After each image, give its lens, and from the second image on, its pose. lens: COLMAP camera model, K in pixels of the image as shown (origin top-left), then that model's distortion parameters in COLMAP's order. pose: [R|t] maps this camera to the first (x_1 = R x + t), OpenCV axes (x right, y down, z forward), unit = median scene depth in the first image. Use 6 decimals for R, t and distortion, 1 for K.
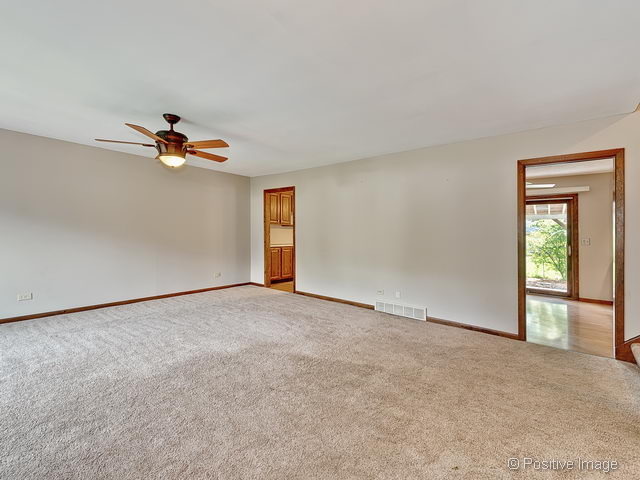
lens RADIAL K [[282.7, 0, 321.0], [0, 282.7, 239.2], [0, 0, 1]] dist [-0.000270, -0.000359]
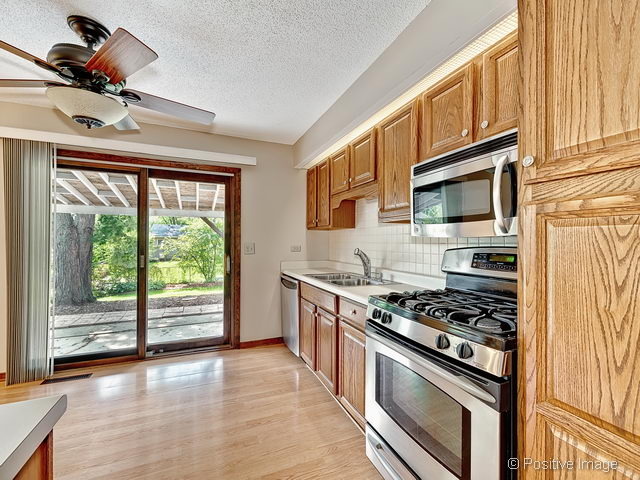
lens RADIAL K [[282.7, 0, 319.2], [0, 282.7, 242.0], [0, 0, 1]] dist [-0.000270, -0.000359]
pose [[0.458767, 0.010394, 0.888496, 0.445876], [-0.009966, 0.999929, -0.006552, -0.004025], [-0.888501, -0.005849, 0.458838, 0.563619]]
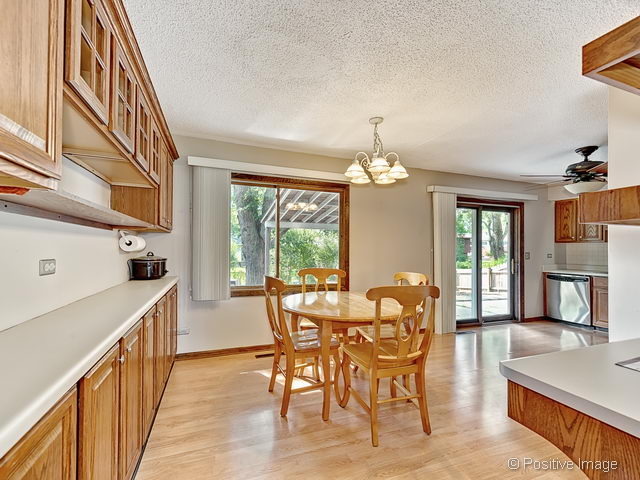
lens RADIAL K [[282.7, 0, 319.1], [0, 282.7, 234.7], [0, 0, 1]] dist [-0.000270, -0.000359]
pose [[0.505472, 0.047792, 0.861519, -0.194636], [-0.013988, 0.998788, -0.047200, -0.005911], [-0.862730, 0.011807, 0.505527, 1.077911]]
